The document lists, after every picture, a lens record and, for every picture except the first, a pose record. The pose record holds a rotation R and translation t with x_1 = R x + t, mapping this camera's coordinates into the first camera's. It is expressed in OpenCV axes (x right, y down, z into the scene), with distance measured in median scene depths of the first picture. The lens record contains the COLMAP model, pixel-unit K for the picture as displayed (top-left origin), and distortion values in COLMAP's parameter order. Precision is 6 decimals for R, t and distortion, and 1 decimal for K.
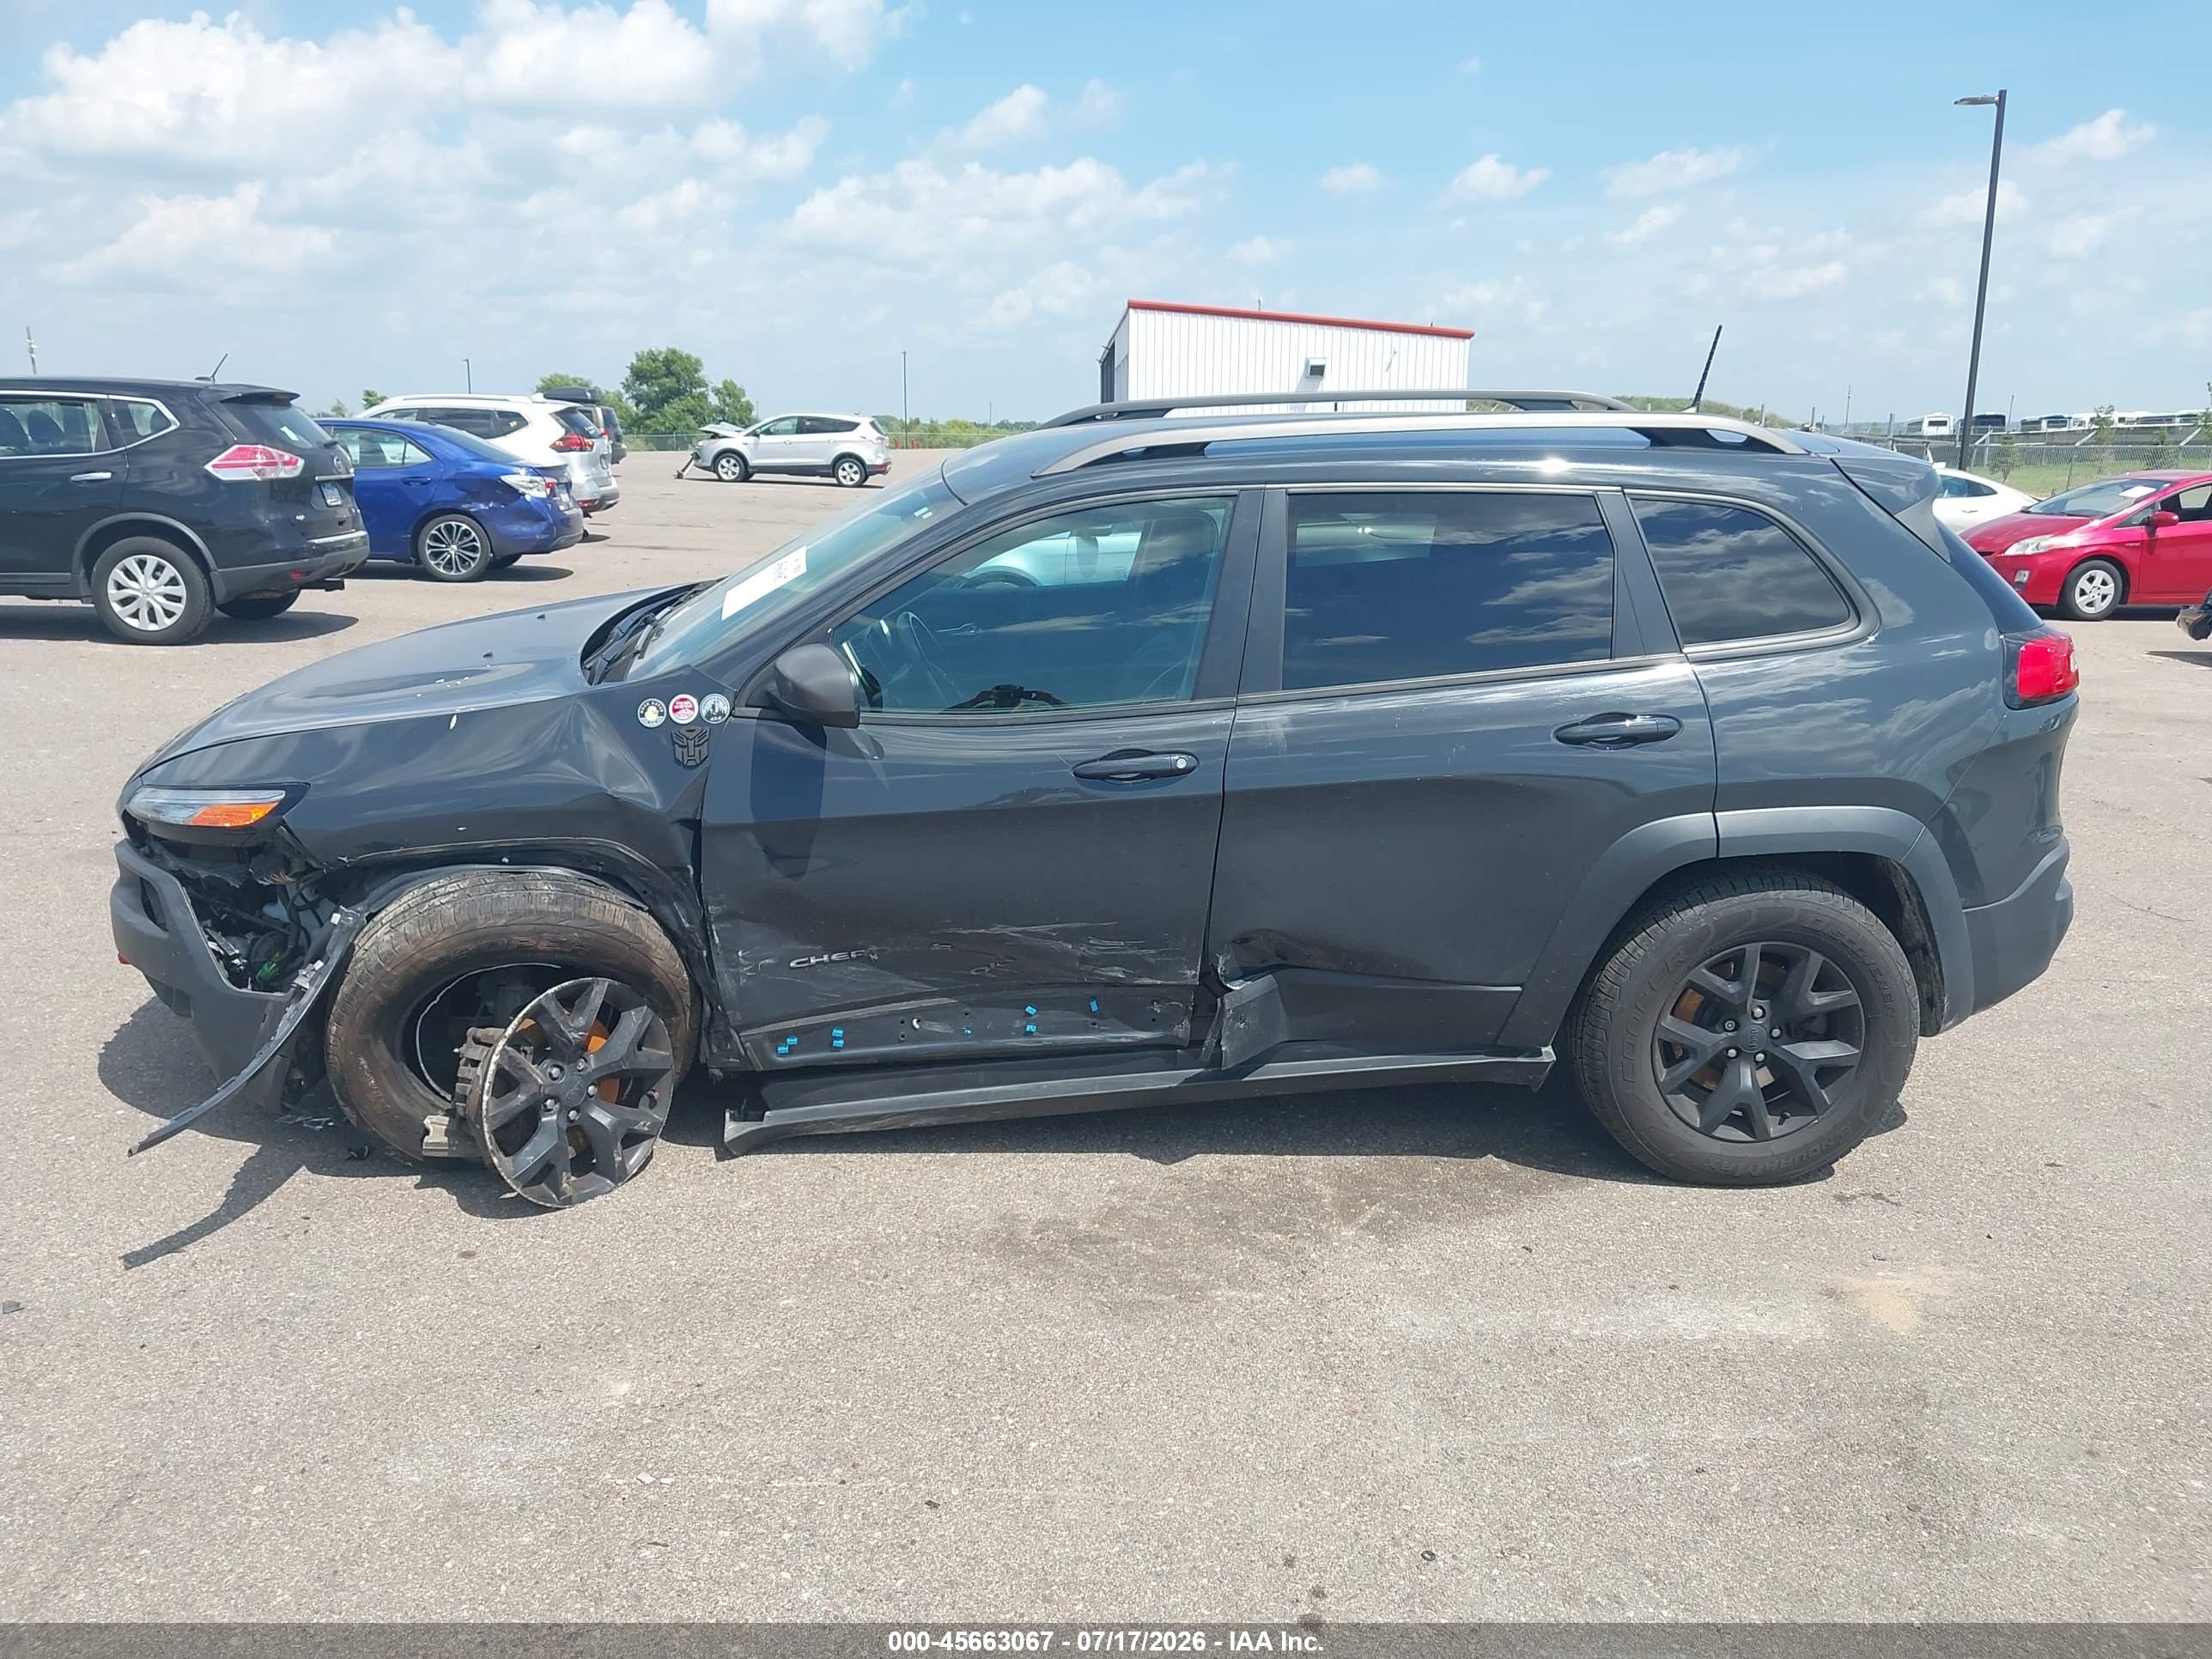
lens RADIAL K [[1829.7, 0, 1101.1], [0, 1829.7, 824.0], [0, 0, 1]] dist [0.013236, -0.009172]
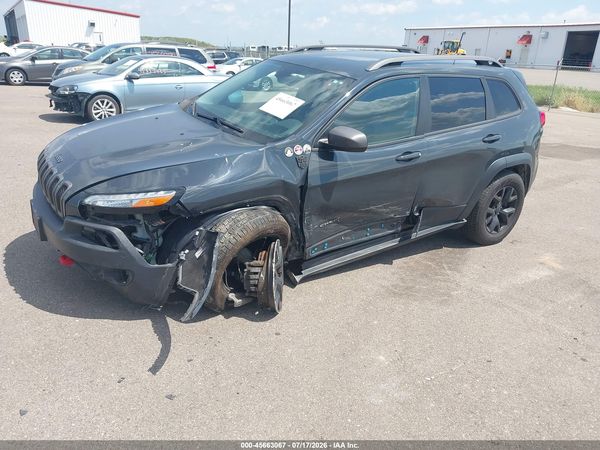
lens RADIAL K [[496.3, 0, 297.5], [0, 496.3, 226.1], [0, 0, 1]] dist [0.013236, -0.009172]
pose [[0.847837, -0.149704, 0.508685, -0.650771], [0.078782, 0.984235, 0.158348, -0.066809], [-0.524371, -0.094178, 0.846265, 0.270974]]
